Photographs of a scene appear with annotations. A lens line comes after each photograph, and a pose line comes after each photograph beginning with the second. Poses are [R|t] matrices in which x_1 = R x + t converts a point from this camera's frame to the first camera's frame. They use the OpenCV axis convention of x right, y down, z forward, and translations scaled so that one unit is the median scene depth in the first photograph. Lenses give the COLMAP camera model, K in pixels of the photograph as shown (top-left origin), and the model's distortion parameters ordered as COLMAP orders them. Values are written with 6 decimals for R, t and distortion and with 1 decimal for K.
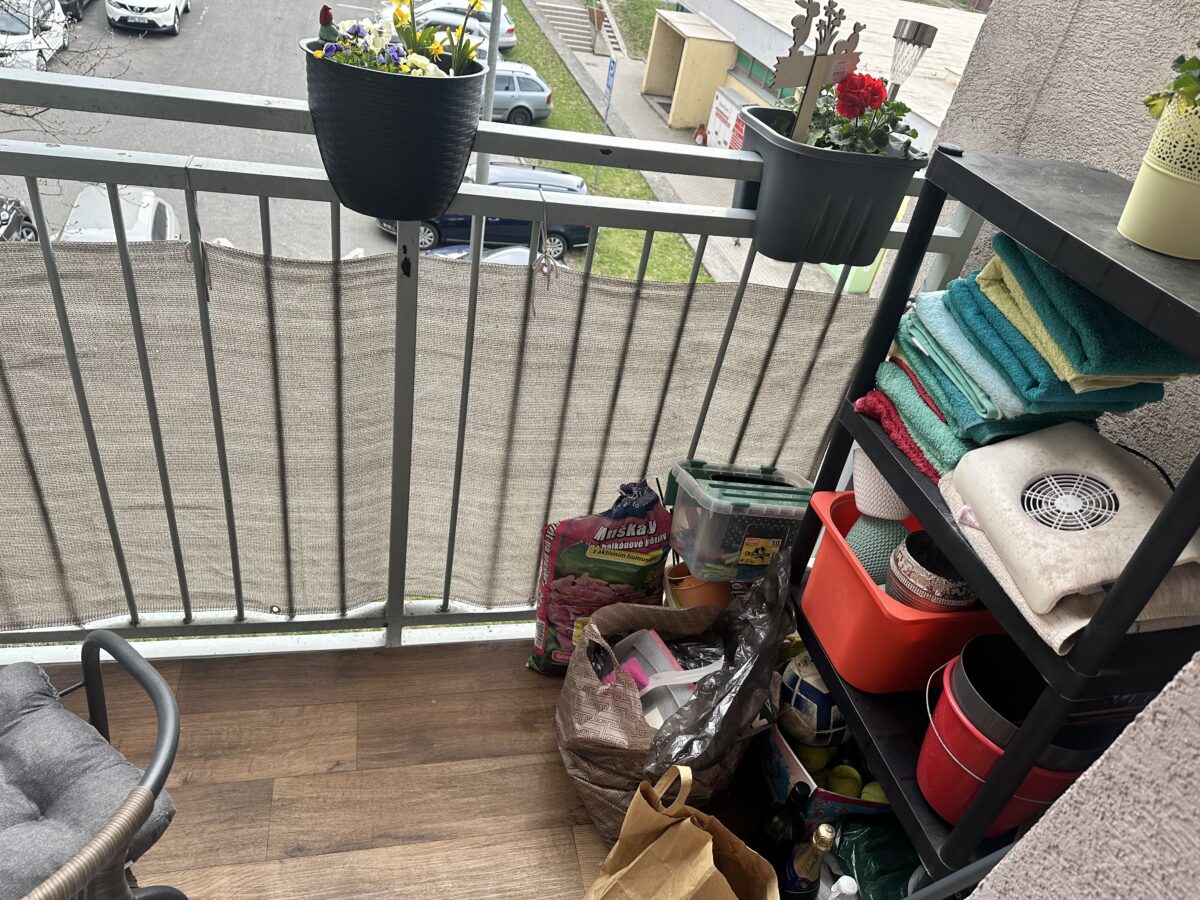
lens RADIAL K [[849.1, 0, 597.5], [0, 849.1, 448.8], [0, 0, 1]] dist [0.031211, -0.035189]
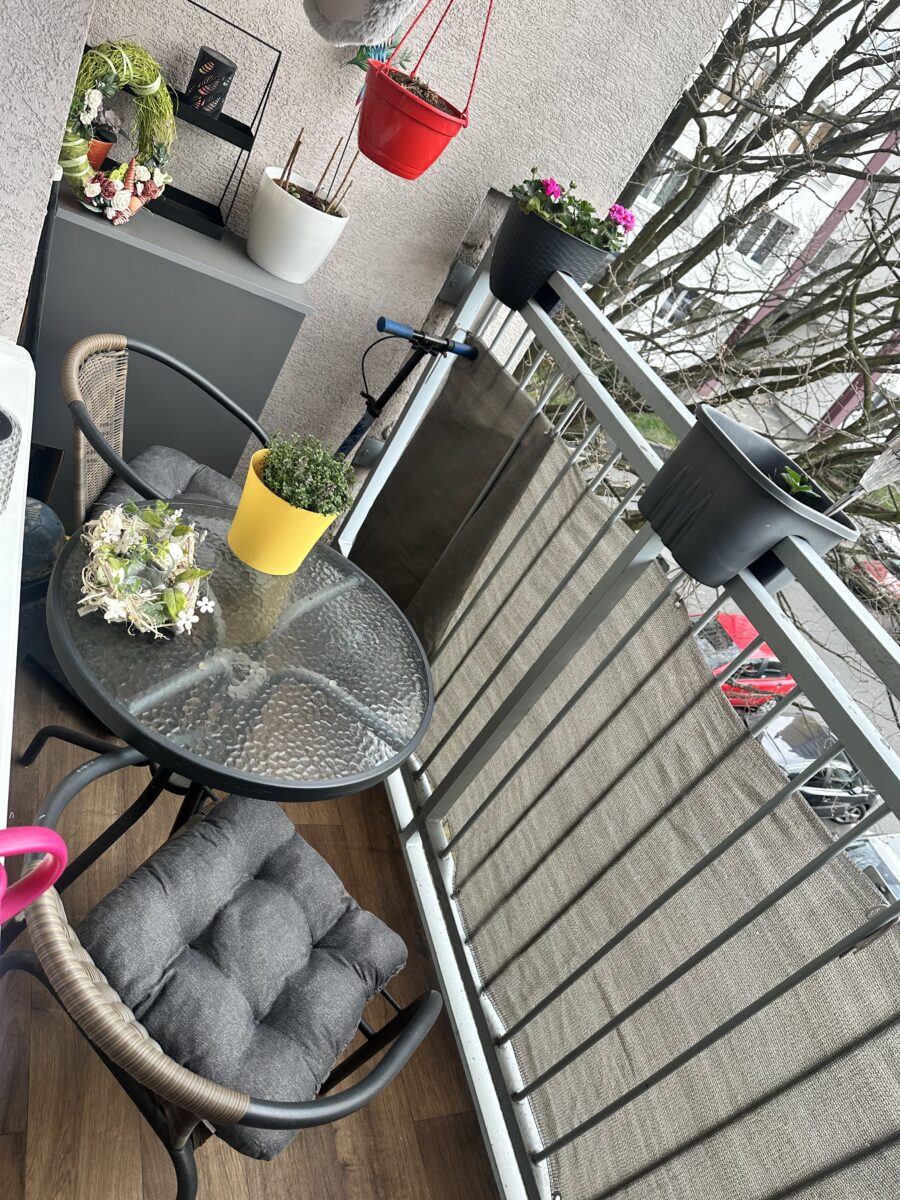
lens RADIAL K [[849.1, 0, 451.0], [0, 849.1, 605.1], [0, 0, 1]] dist [0.031211, -0.035189]
pose [[0.192205, 0.512029, -0.837188, -0.005815], [-0.884488, 0.459955, 0.078248, -0.054669], [0.425134, 0.725443, 0.541289, 0.125080]]
